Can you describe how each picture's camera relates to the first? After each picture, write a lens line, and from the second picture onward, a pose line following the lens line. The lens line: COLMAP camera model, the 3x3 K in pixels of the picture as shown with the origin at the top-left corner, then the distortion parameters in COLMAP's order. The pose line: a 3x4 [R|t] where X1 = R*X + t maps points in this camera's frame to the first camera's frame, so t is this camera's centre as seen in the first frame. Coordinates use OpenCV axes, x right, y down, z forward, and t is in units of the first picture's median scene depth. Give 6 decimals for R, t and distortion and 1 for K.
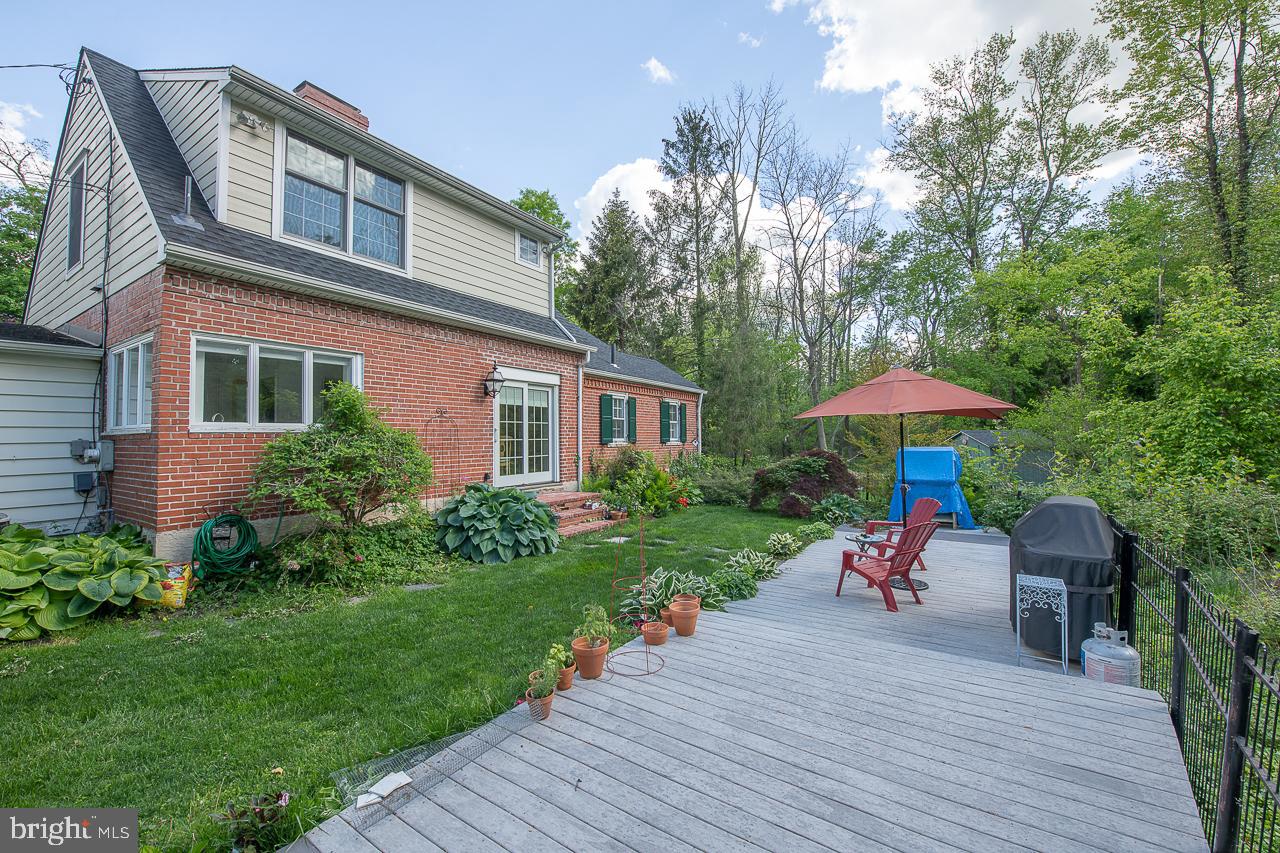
lens RADIAL K [[508.7, 0, 639.3], [0, 508.7, 423.9], [0, 0, 1]] dist [-0.017227, -0.001224]
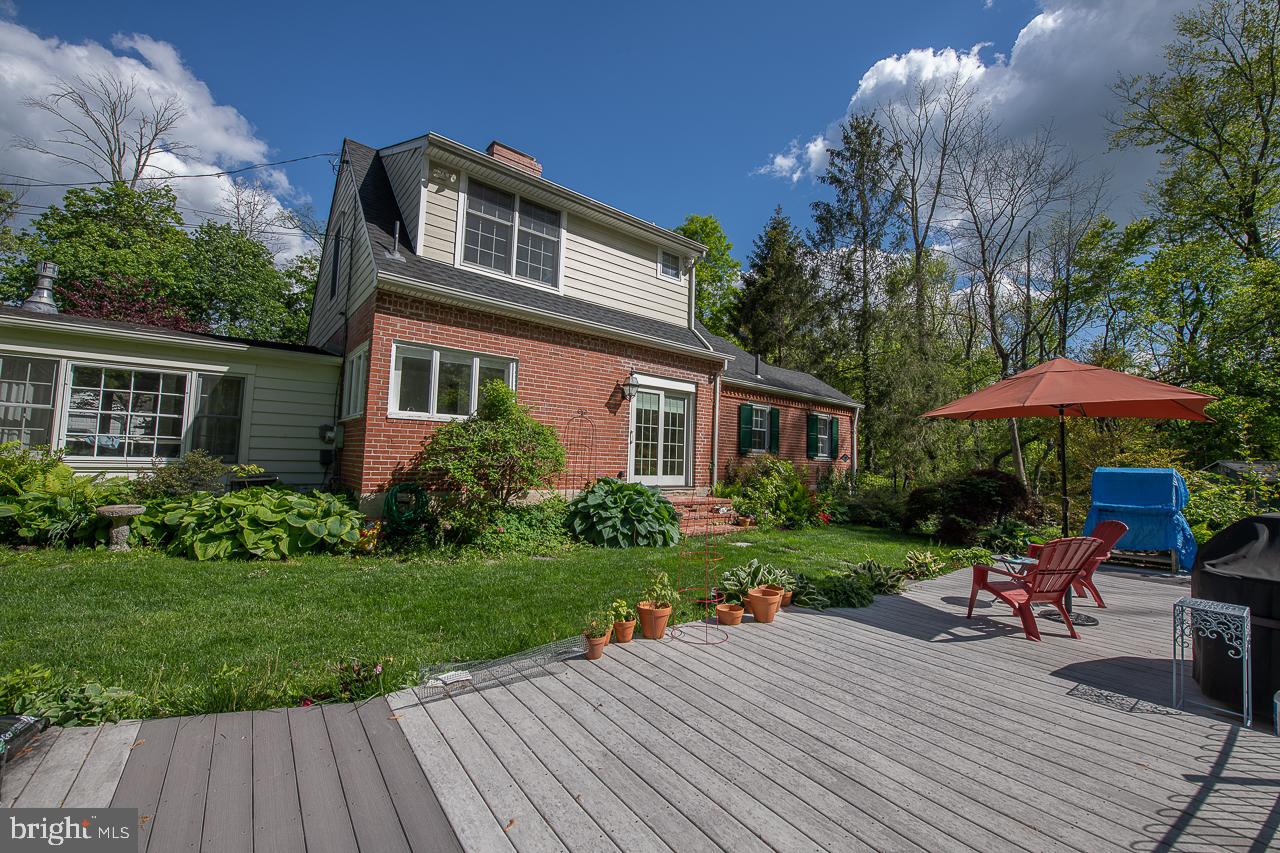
lens RADIAL K [[508.7, 0, 644.5], [0, 508.7, 427.6], [0, 0, 1]] dist [-0.017227, -0.001224]
pose [[0.947312, 0.021752, -0.319572, 0.120054], [-0.034960, 0.998753, -0.035652, 0.055640], [0.318398, 0.044946, 0.946891, -0.013628]]
